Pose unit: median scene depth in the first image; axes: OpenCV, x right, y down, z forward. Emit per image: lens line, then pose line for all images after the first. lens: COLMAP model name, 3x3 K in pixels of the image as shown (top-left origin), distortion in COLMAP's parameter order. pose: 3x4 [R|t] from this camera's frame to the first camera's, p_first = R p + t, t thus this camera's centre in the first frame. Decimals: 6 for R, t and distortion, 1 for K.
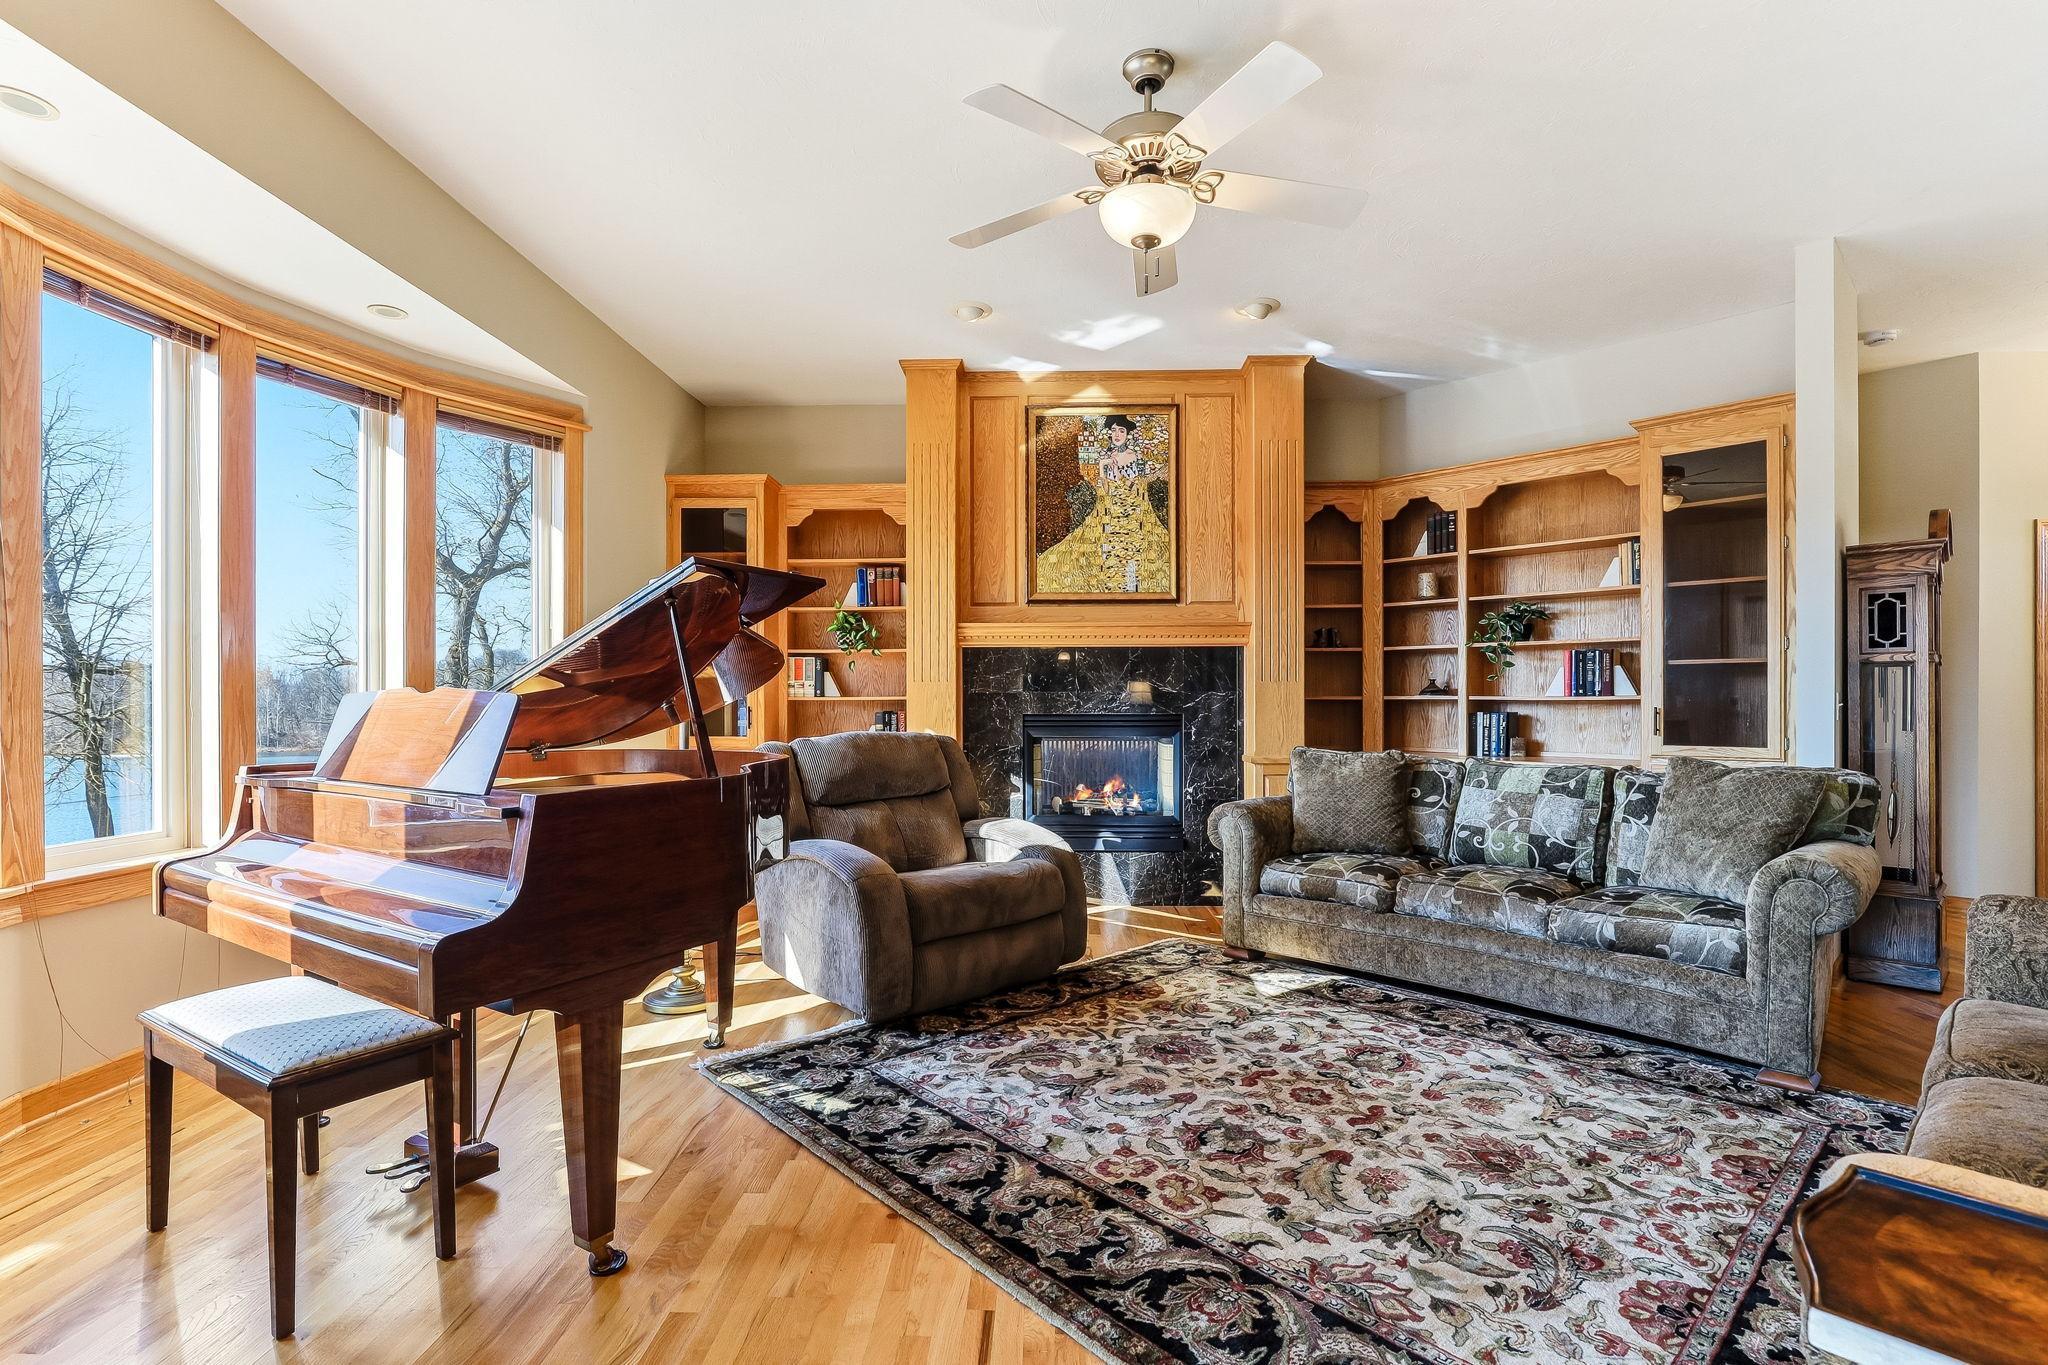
lens RADIAL K [[957.6, 0, 1026.1], [0, 957.6, 695.8], [0, 0, 1]] dist [-0.016910, 0.001578]
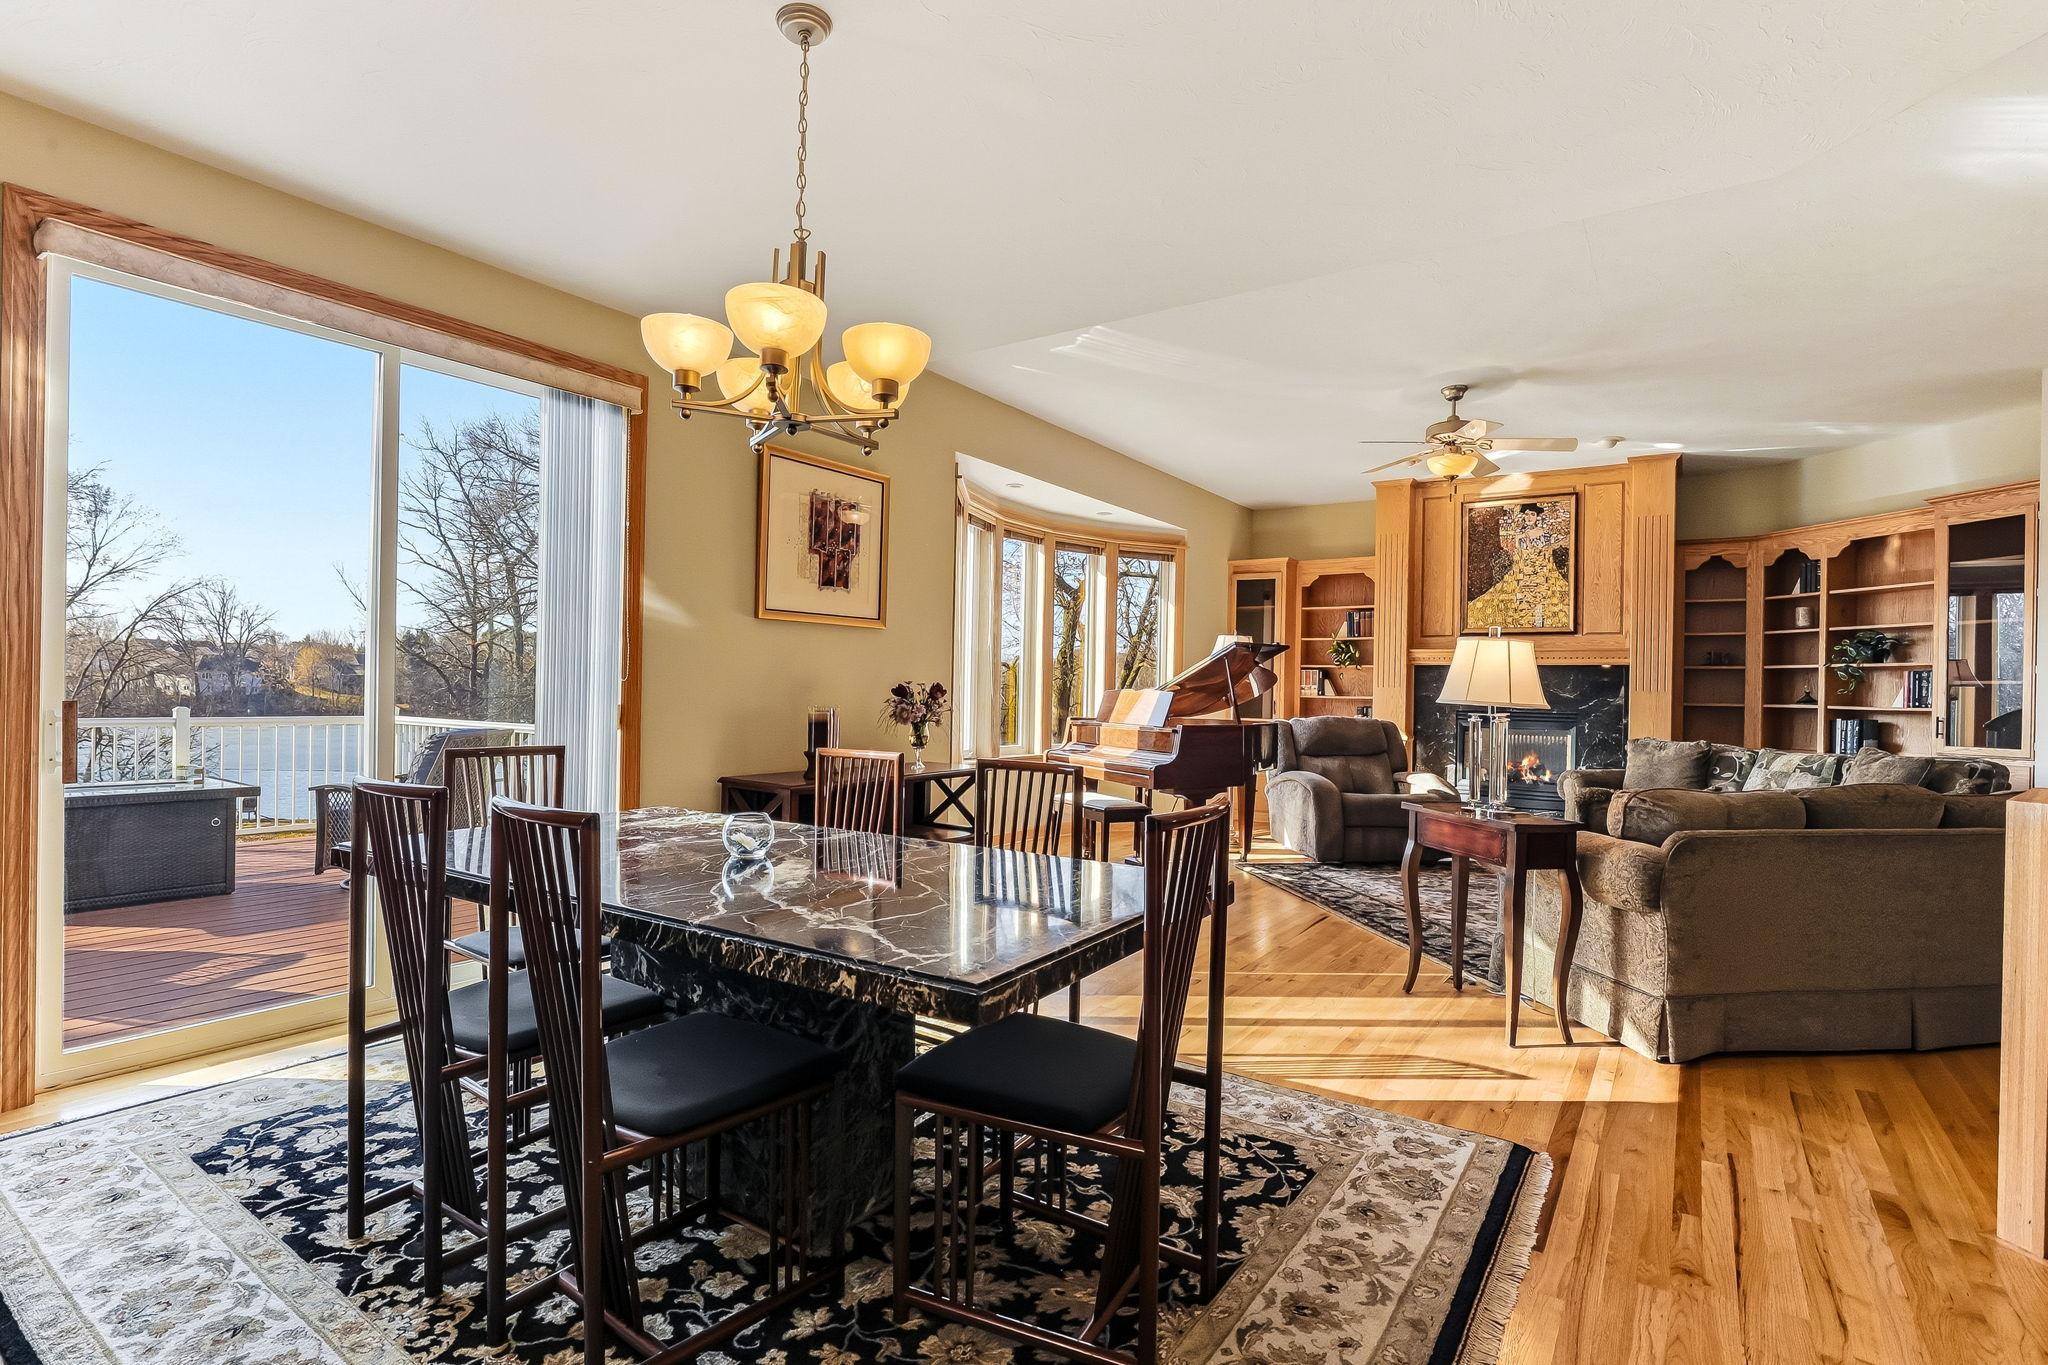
lens RADIAL K [[957.6, 0, 1023.0], [0, 957.6, 688.1], [0, 0, 1]] dist [-0.016910, 0.001578]
pose [[0.840248, 0.016508, -0.541951, 0.249757], [-0.019424, 0.999811, 0.000340, -0.002852], [0.541854, 0.010241, 0.840410, -0.643986]]
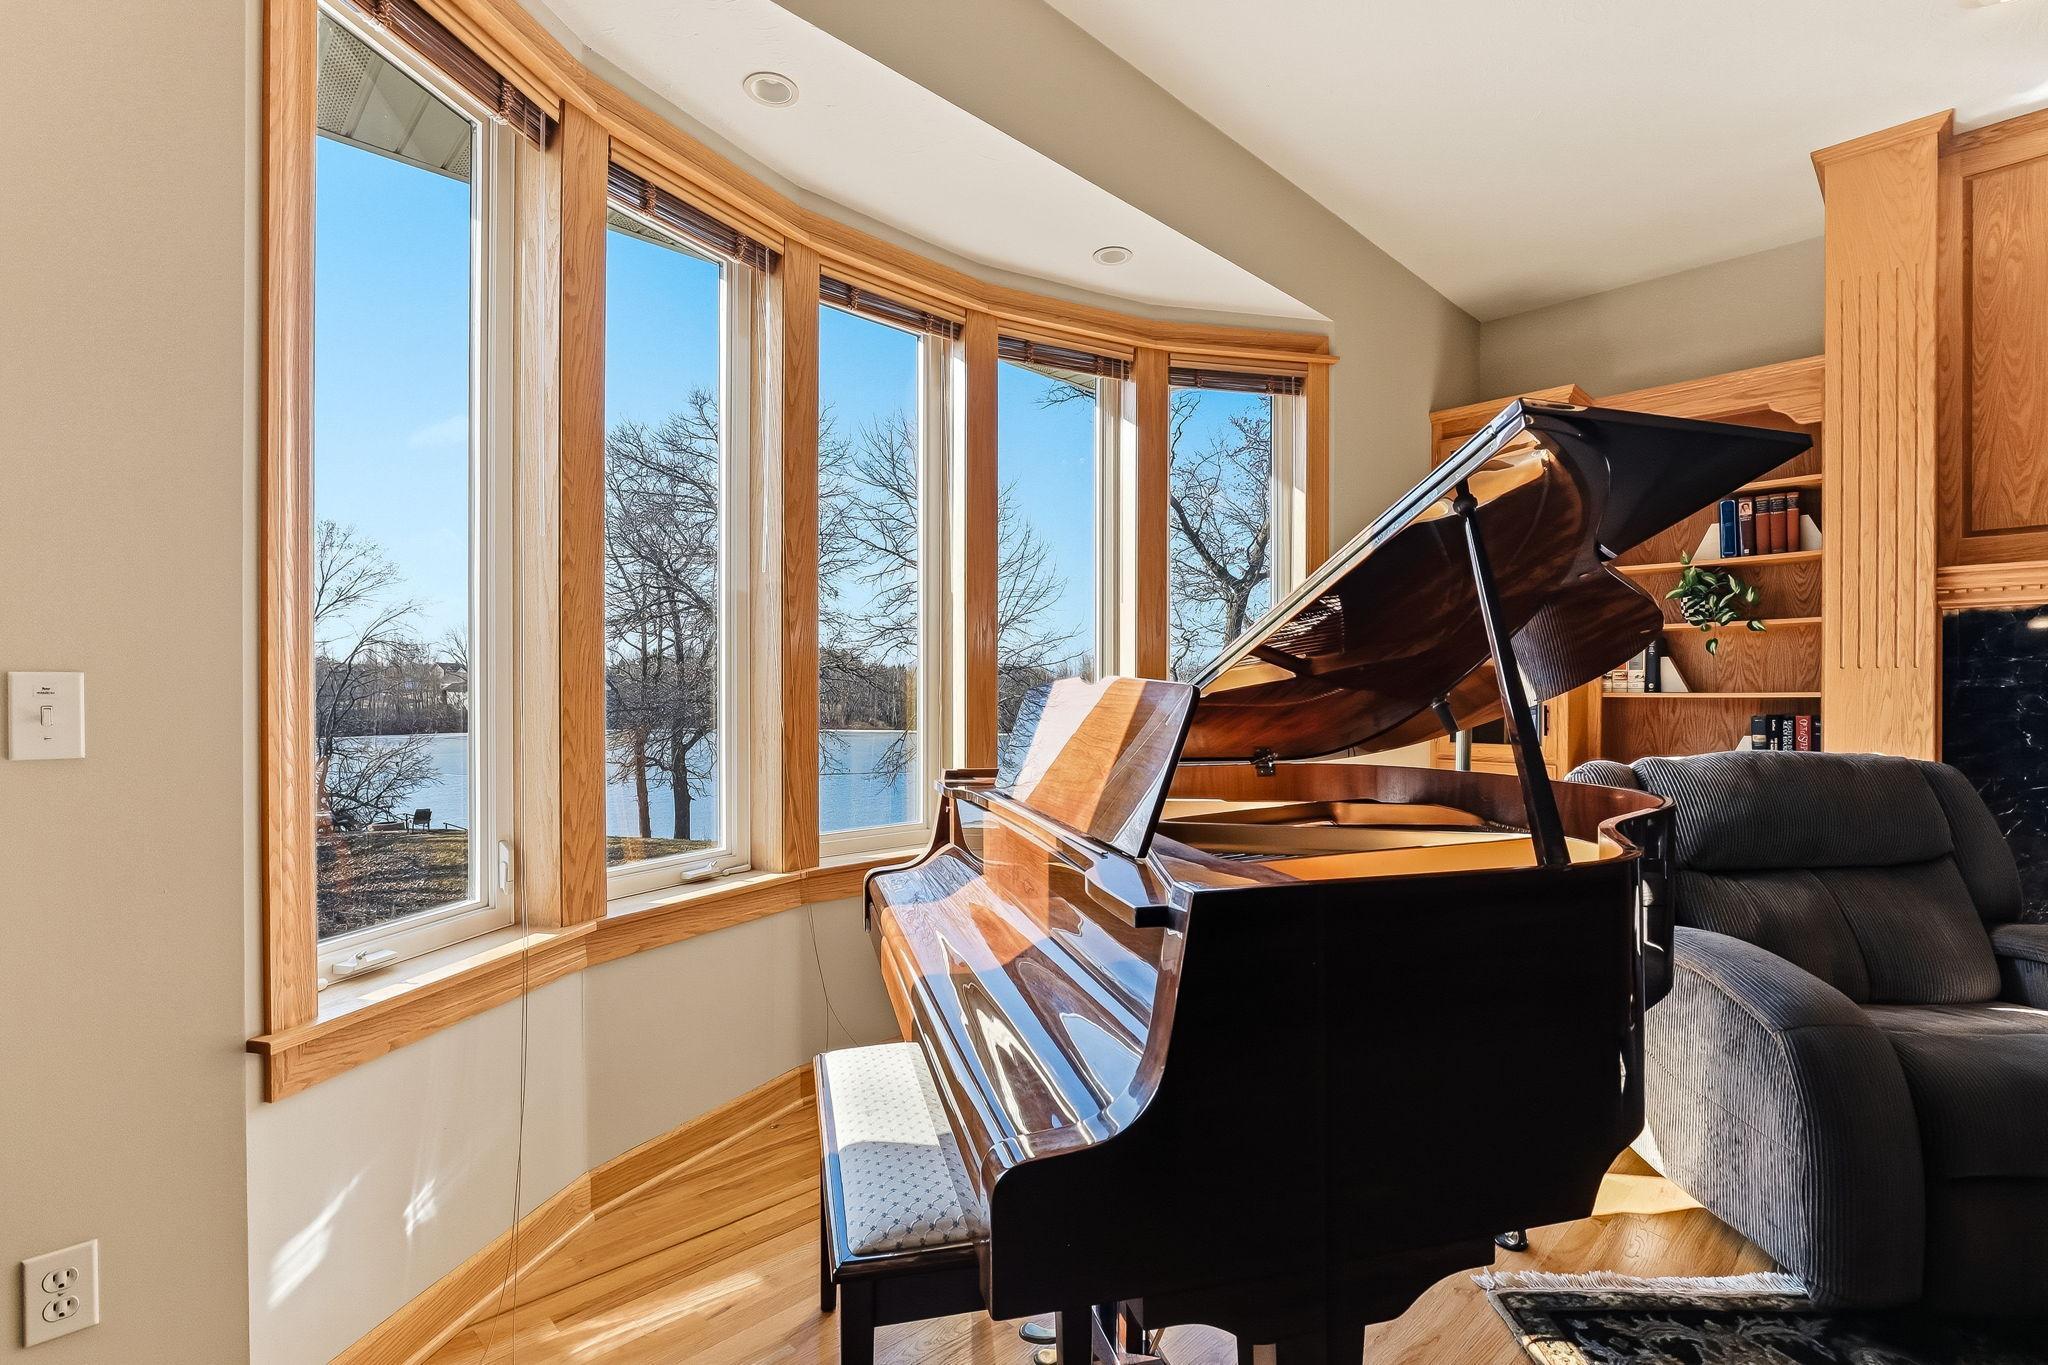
lens RADIAL K [[957.6, 0, 1011.6], [0, 957.6, 706.0], [0, 0, 1]] dist [-0.016910, 0.001578]
pose [[0.720658, 0.011946, -0.693187, -0.082569], [-0.001380, 0.999874, 0.015796, 0.000655], [0.693289, -0.010426, 0.720584, 0.199414]]
